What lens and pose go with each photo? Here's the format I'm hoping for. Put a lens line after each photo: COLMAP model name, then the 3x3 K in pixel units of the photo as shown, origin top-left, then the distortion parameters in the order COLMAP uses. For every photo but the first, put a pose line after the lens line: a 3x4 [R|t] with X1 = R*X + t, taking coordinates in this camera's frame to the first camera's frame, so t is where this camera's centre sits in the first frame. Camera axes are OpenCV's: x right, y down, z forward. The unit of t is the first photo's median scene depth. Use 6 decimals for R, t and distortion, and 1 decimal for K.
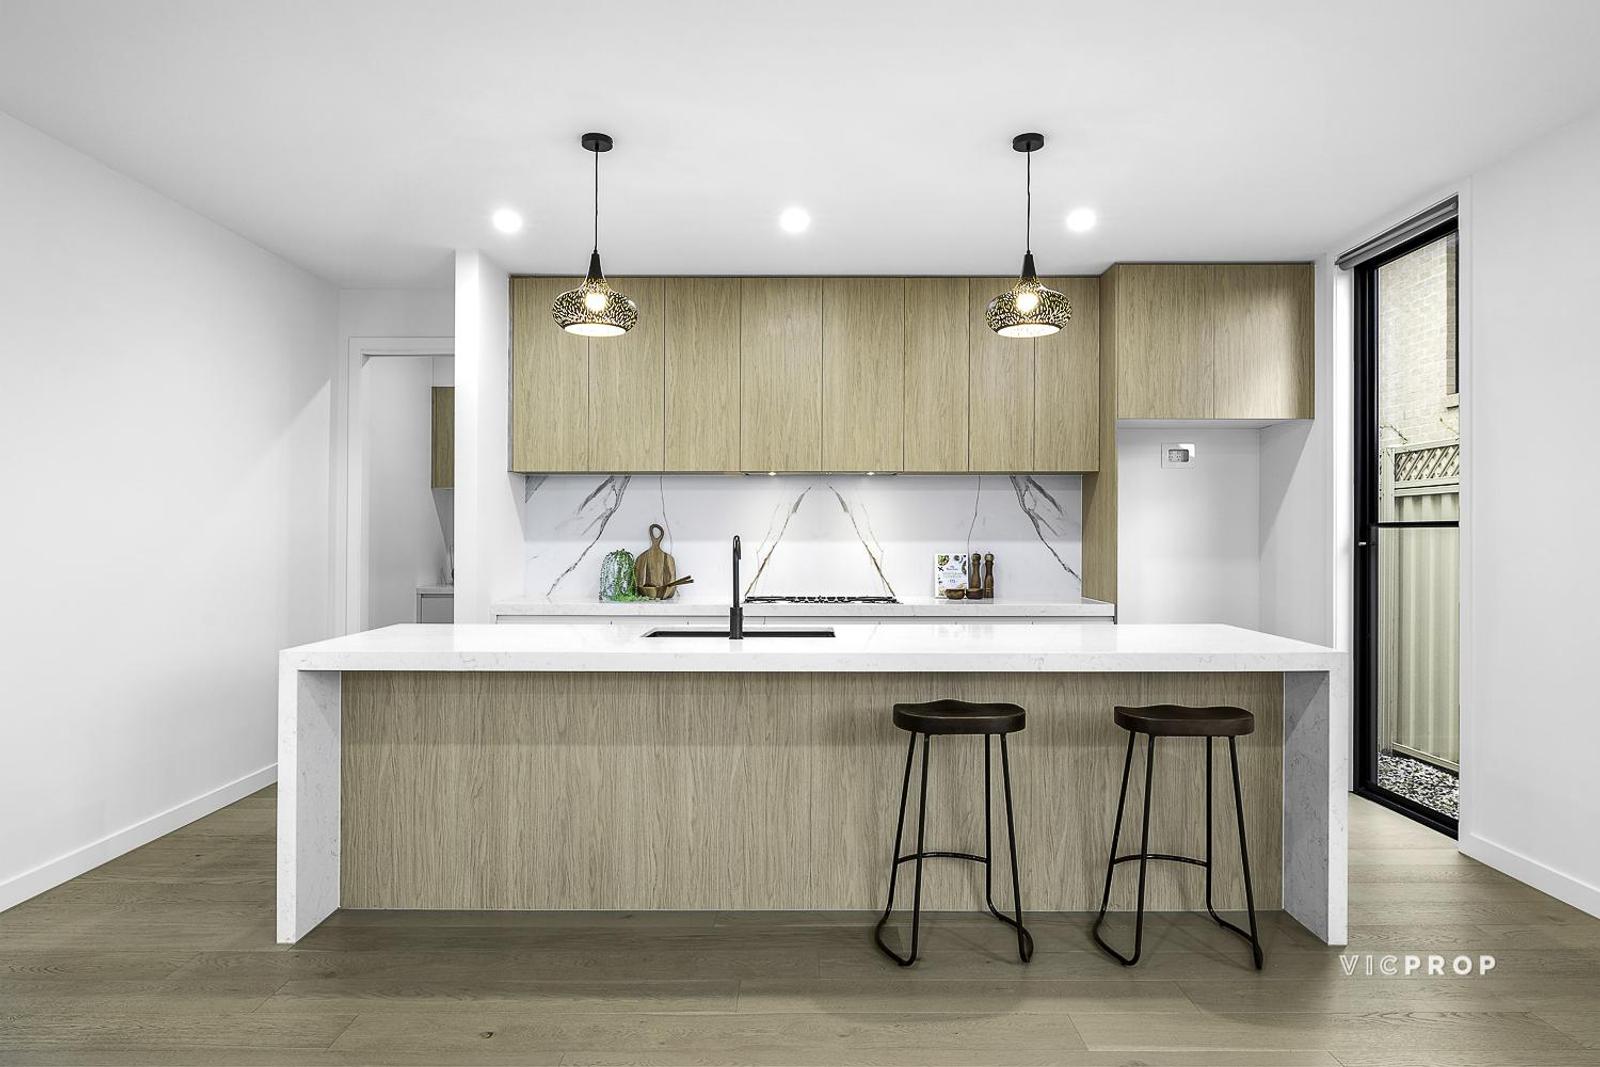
lens RADIAL K [[986.5, 0, 788.1], [0, 986.5, 527.3], [0, 0, 1]] dist [-0.004385, -0.001317]
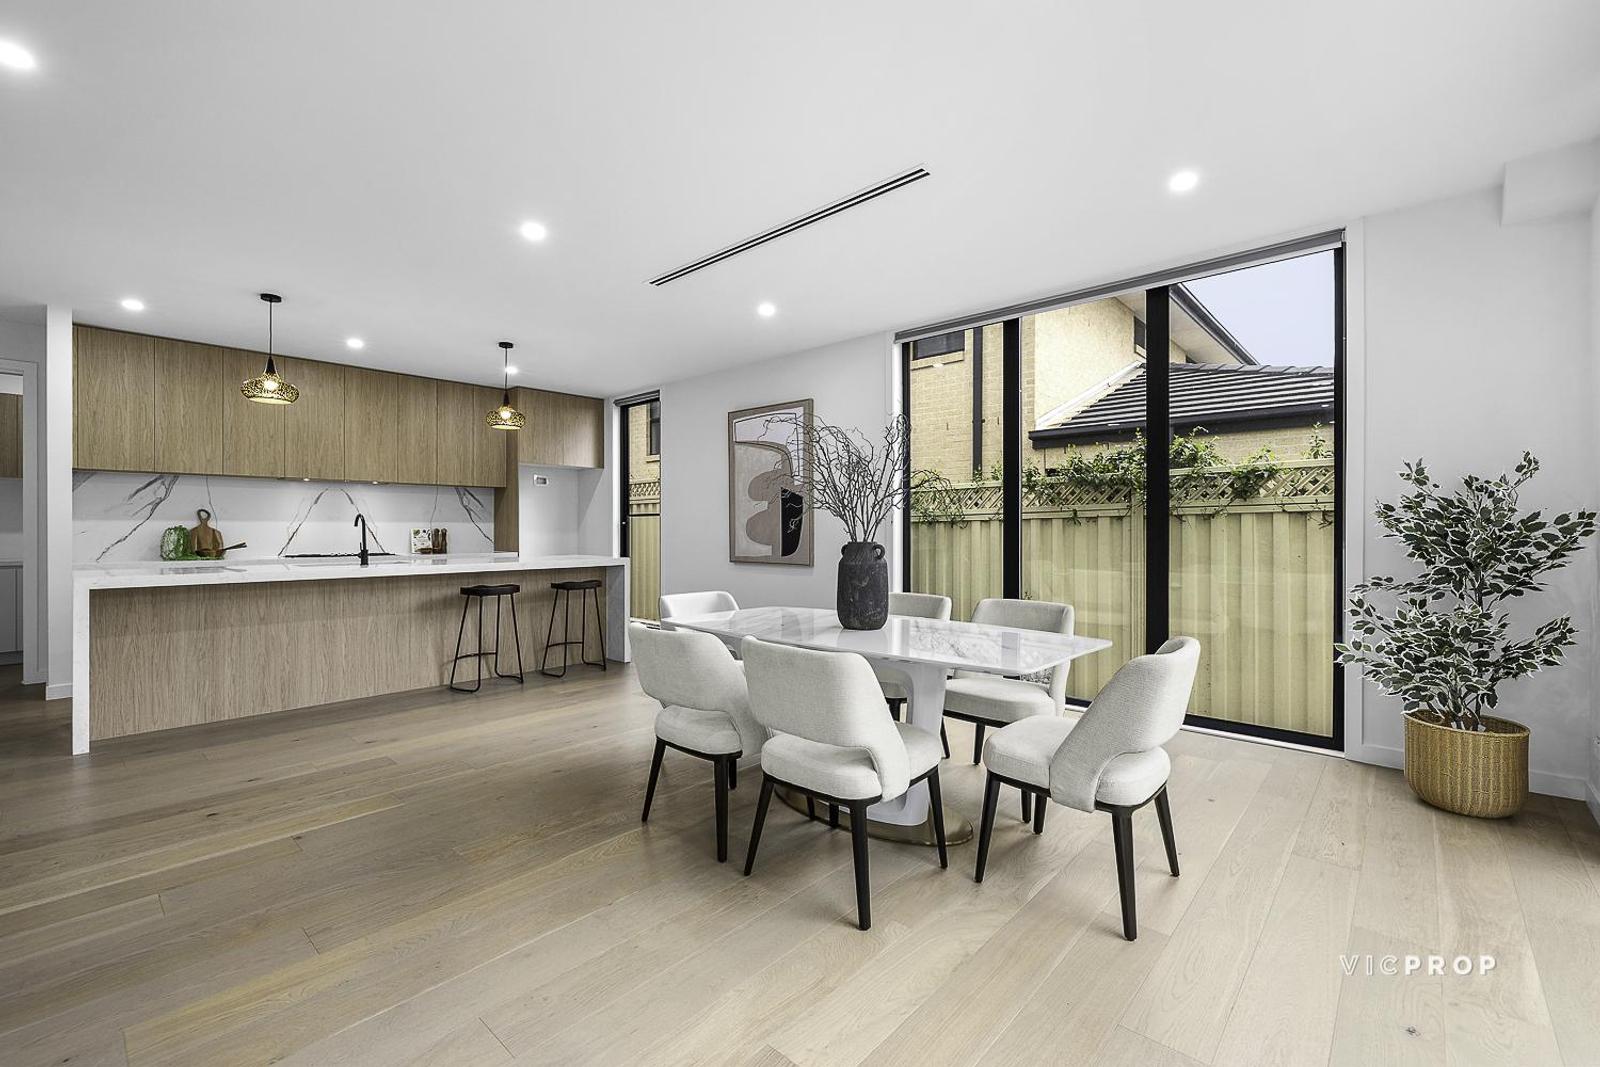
lens RADIAL K [[677.1, 0, 805.1], [0, 677.1, 537.3], [0, 0, 1]] dist [0.002329, 0.000029]
pose [[0.669106, -0.009839, 0.743102, -0.305267], [-0.005062, 0.999829, 0.017796, 0.017401], [-0.743150, -0.015669, 0.668942, -0.378663]]
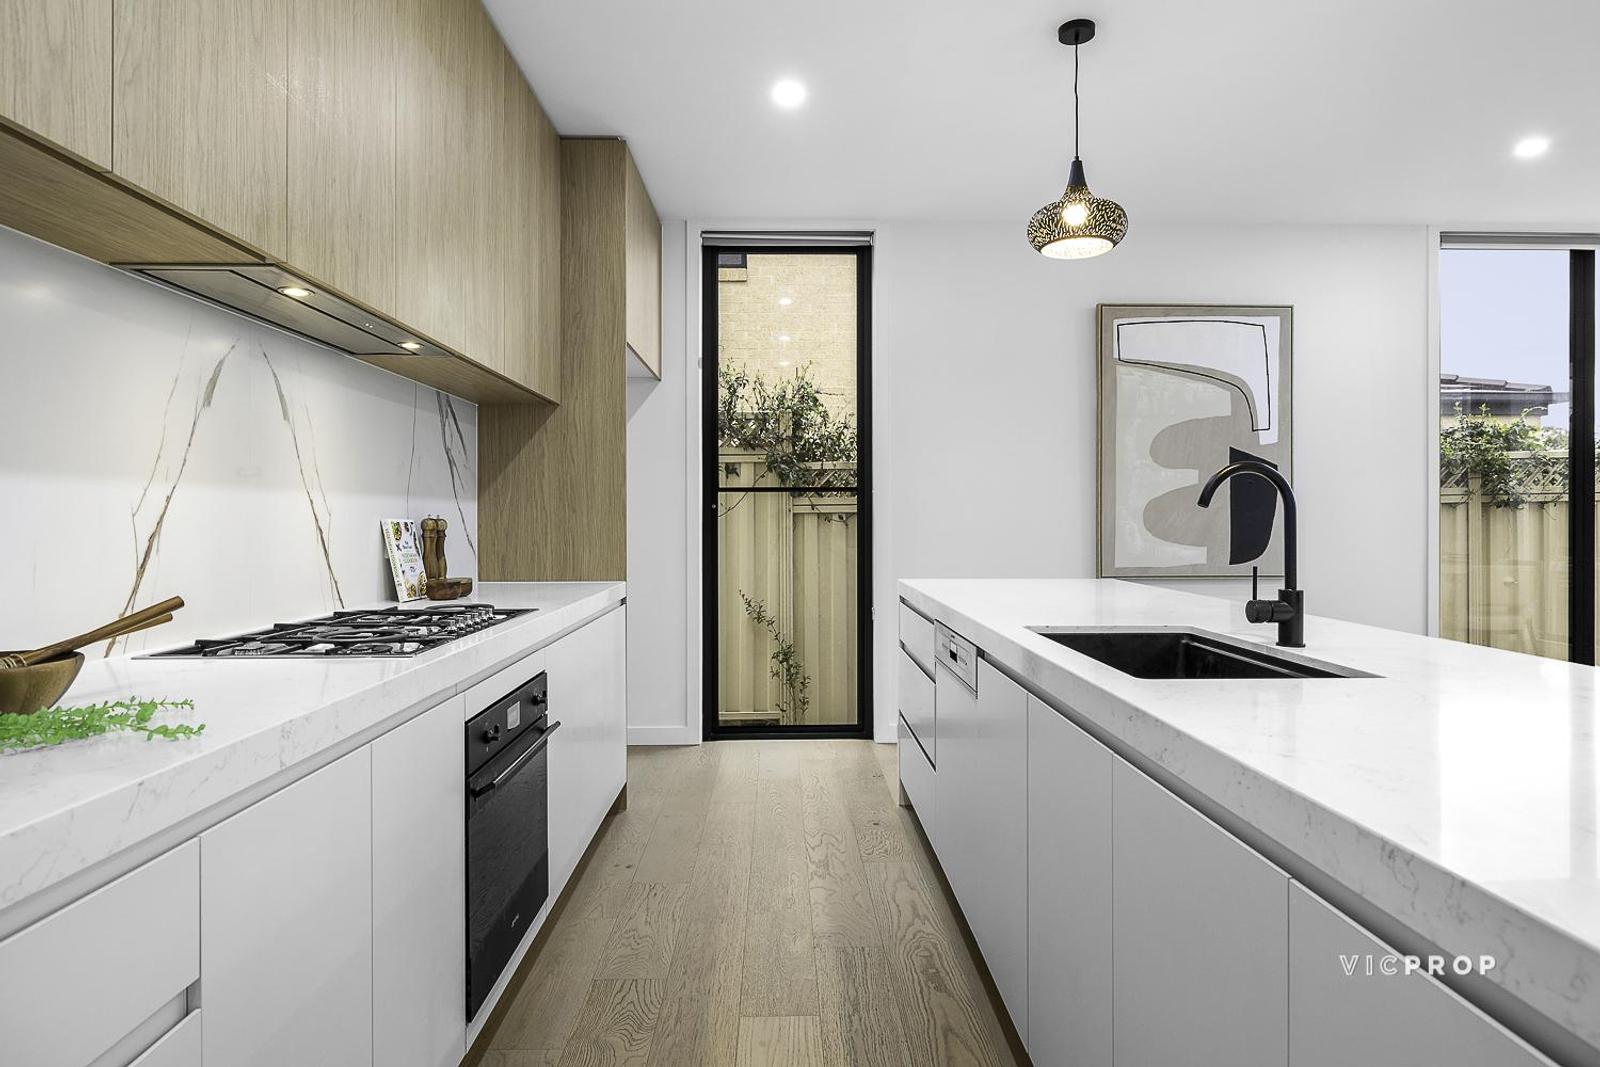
lens RADIAL K [[859.4, 0, 796.0], [0, 859.4, 536.4], [0, 0, 1]] dist [0.000511, 0.000110]
pose [[-0.020462, -0.023612, 0.999512, -0.331074], [-0.006998, 0.999700, 0.023473, 0.025002], [-0.999766, -0.006514, -0.020621, 0.842802]]
